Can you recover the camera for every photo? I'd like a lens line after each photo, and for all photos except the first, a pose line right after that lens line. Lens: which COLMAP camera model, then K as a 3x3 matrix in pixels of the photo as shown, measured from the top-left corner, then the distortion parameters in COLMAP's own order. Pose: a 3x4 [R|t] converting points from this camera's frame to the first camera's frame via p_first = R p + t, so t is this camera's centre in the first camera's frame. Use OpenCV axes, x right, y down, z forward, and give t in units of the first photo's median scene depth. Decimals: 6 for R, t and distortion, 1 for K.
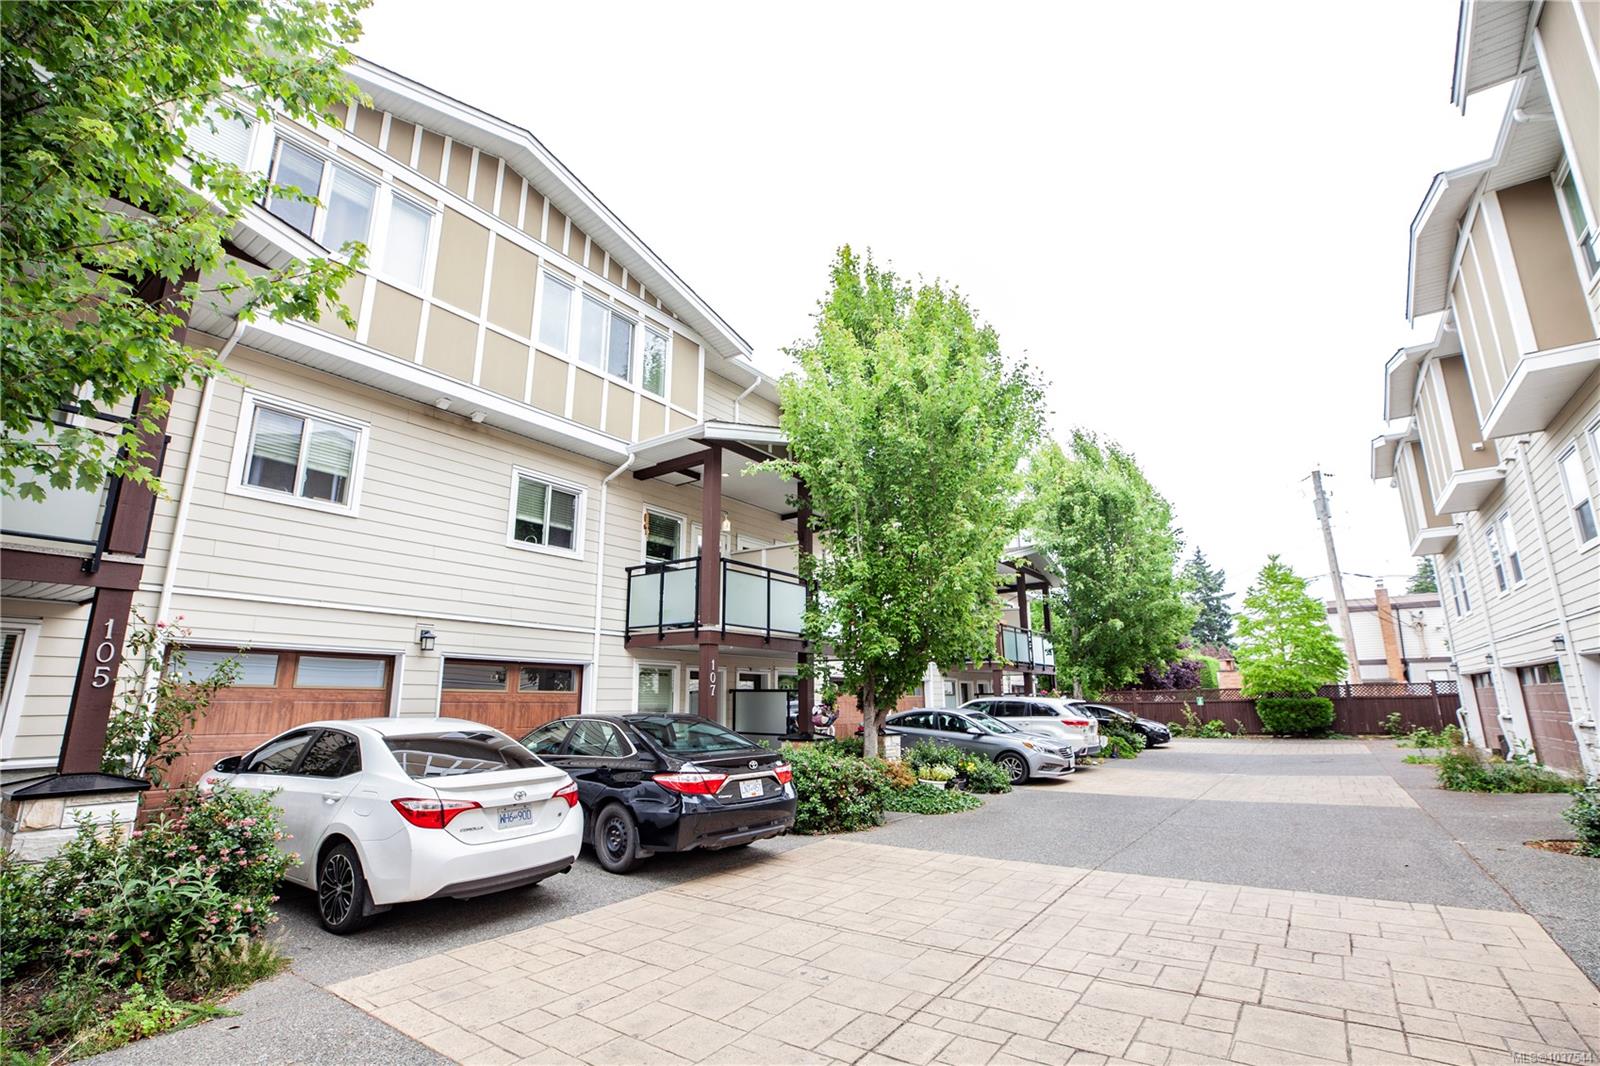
lens RADIAL K [[819.7, 0, 794.4], [0, 819.7, 474.0], [0, 0, 1]] dist [-0.016949, -0.000113]
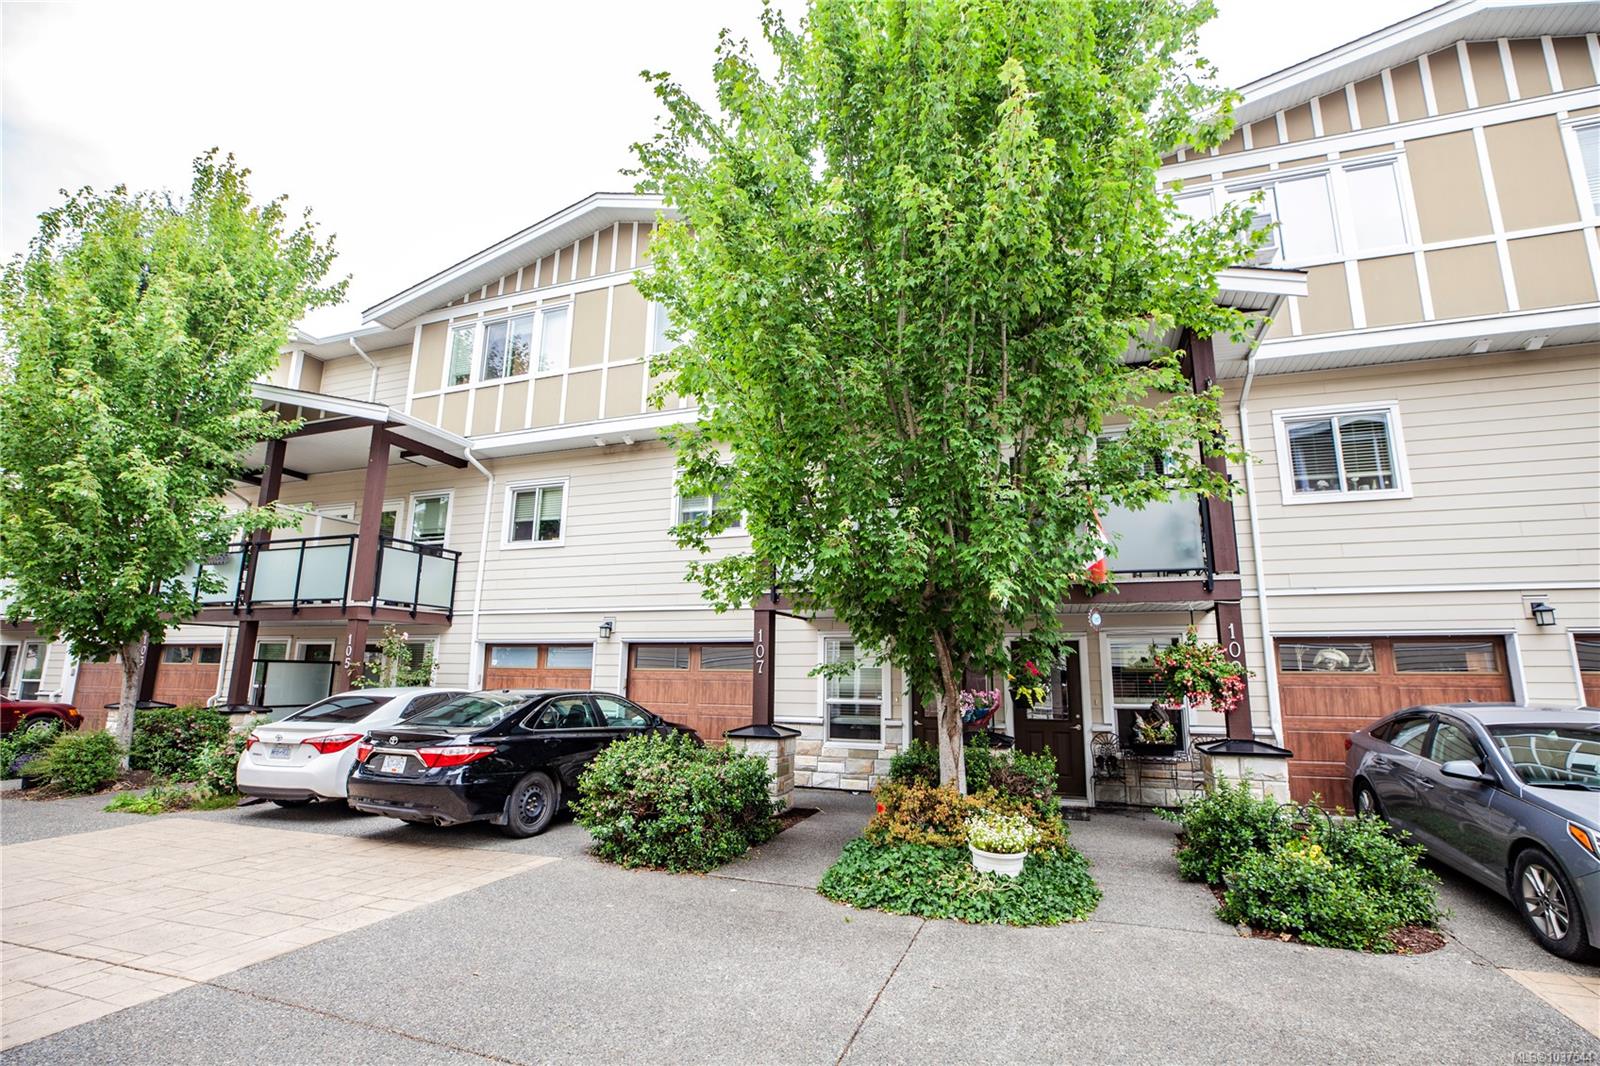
lens RADIAL K [[720.9, 0, 800.0], [0, 720.9, 533.0], [0, 0, 1]] dist [-0.047965, 0.015505]
pose [[0.270961, -0.189993, -0.943654, 0.543790], [0.246720, 0.961288, -0.122700, 0.211977], [0.930435, -0.199572, 0.307347, 0.764270]]
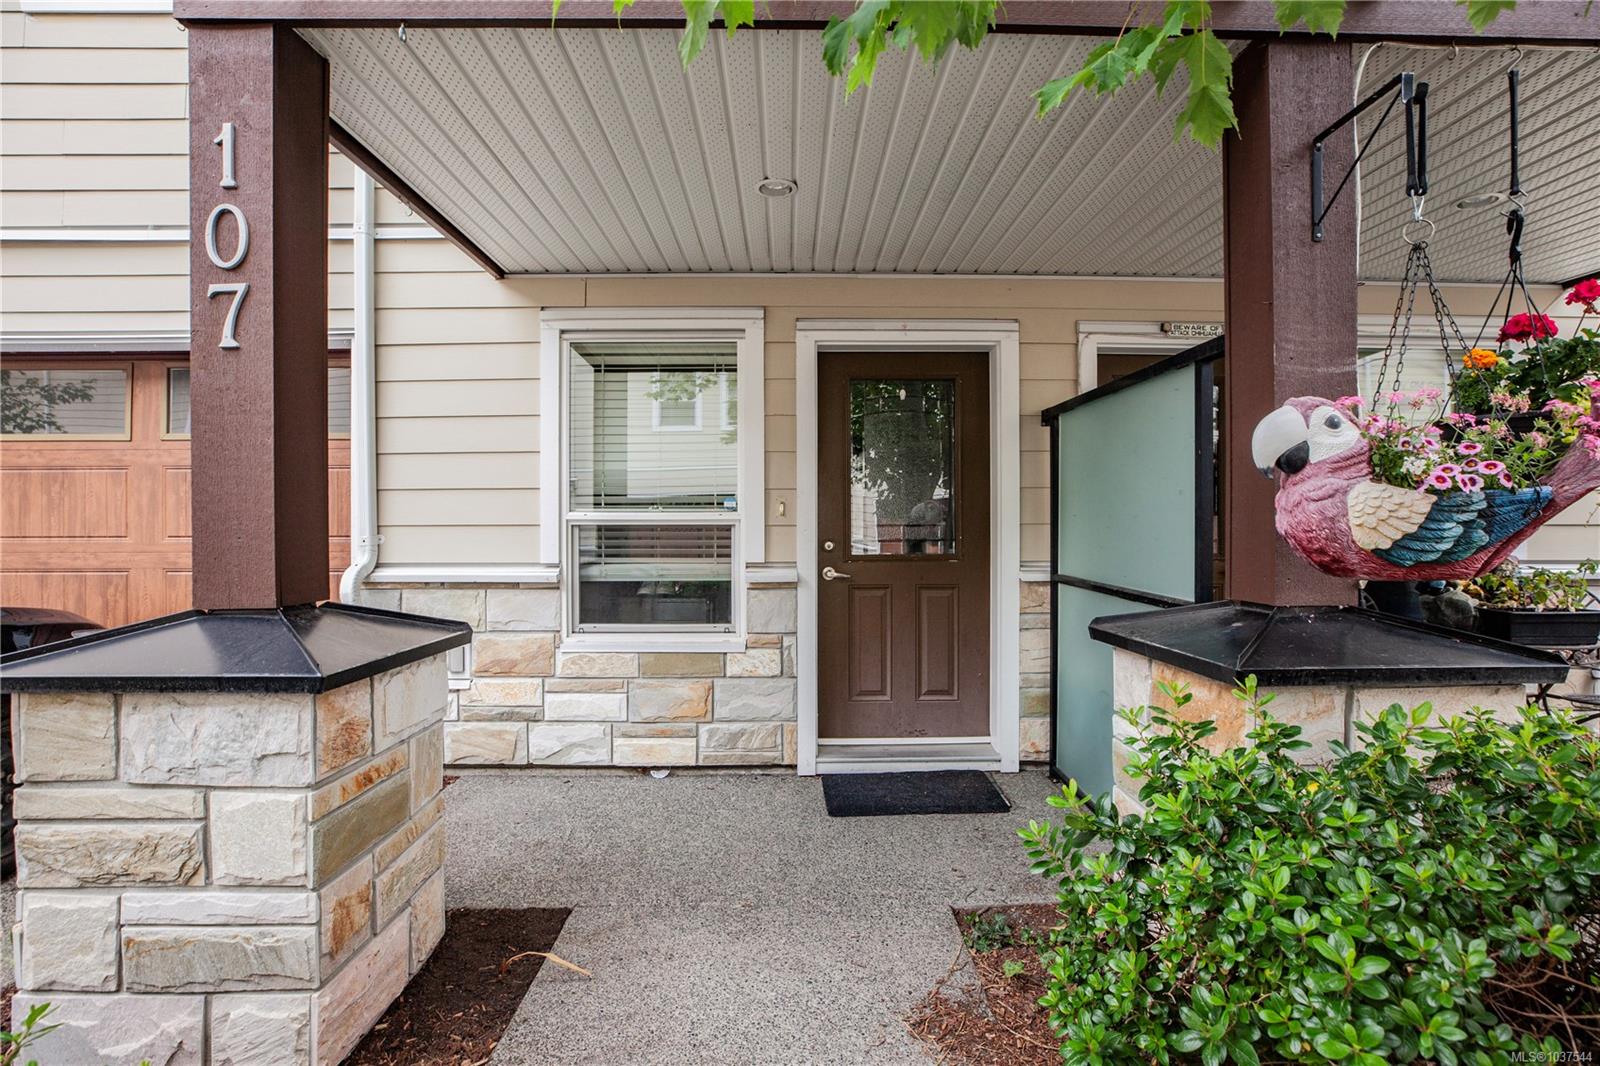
lens RADIAL K [[754.0, 0, 800.0], [0, 754.0, 533.0], [0, 0, 1]] dist [-0.019555, 0.018103]
pose [[0.591028, 0.001816, -0.806649, 0.065840], [0.218105, 0.962390, 0.161971, 0.275903], [0.776605, -0.271664, 0.568404, 0.898239]]
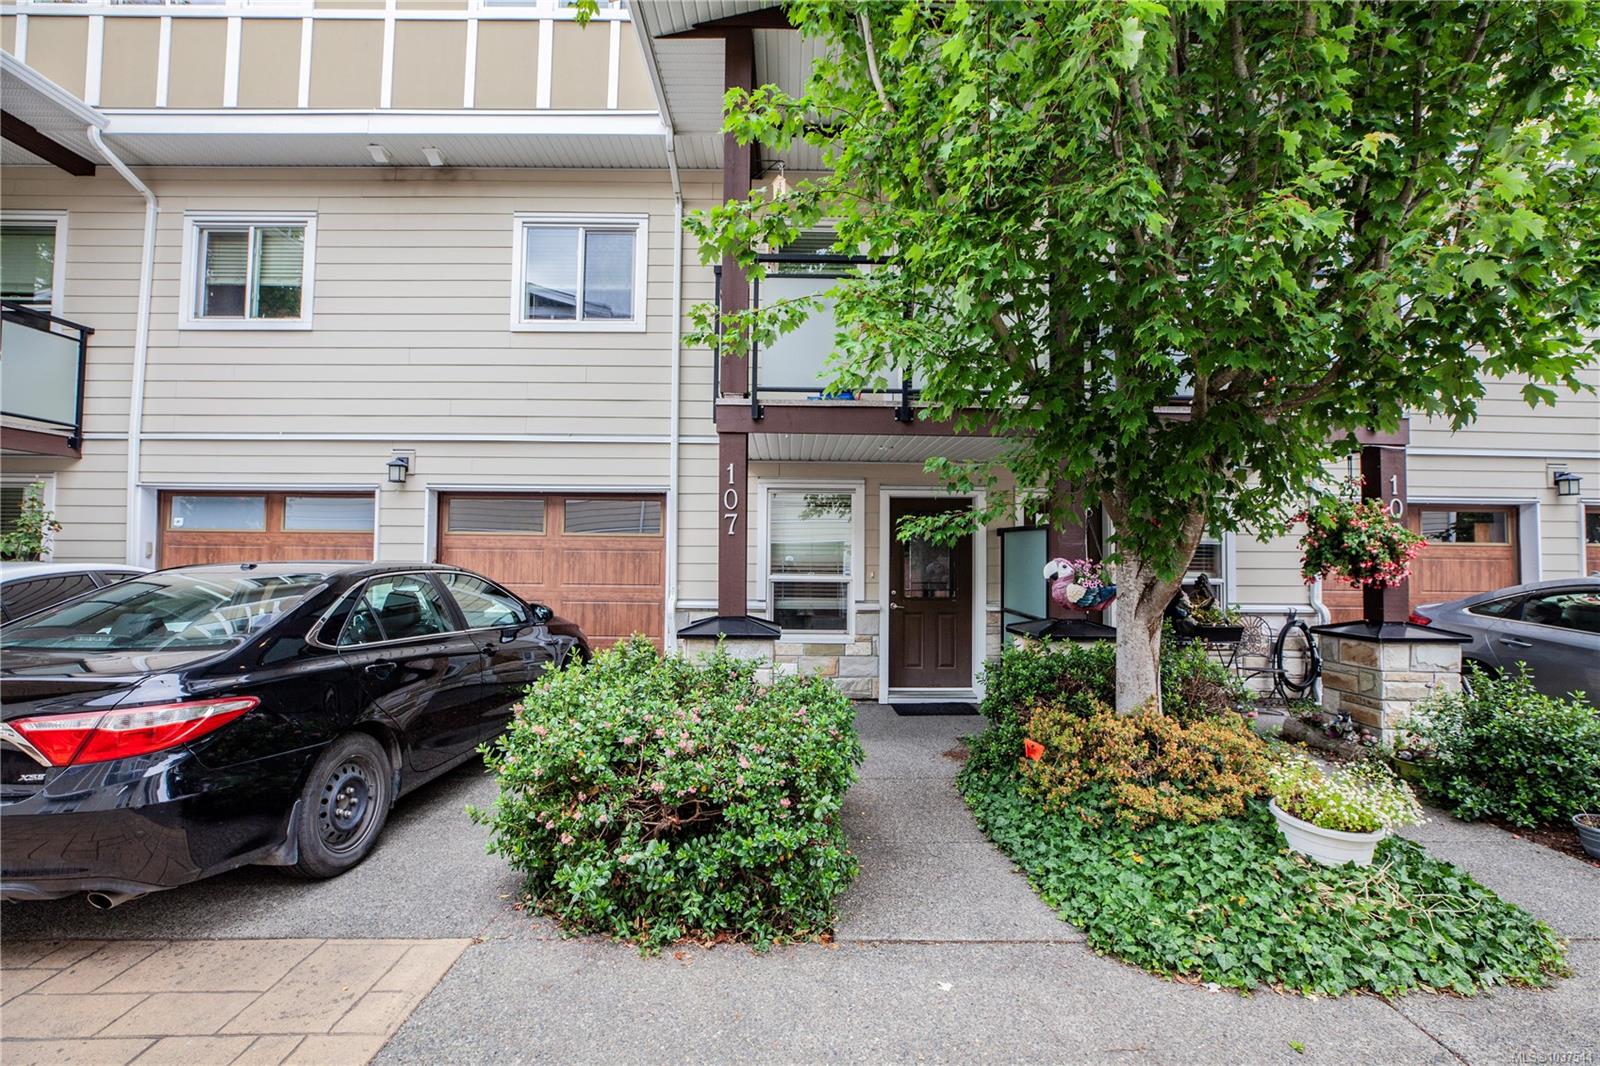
lens RADIAL K [[720.9, 0, 800.0], [0, 720.9, 533.0], [0, 0, 1]] dist [-0.047965, 0.015505]
pose [[0.590652, -0.024899, -0.806542, 0.244564], [0.207182, 0.970696, 0.121758, 0.203635], [0.779875, -0.239018, 0.578503, 0.705058]]
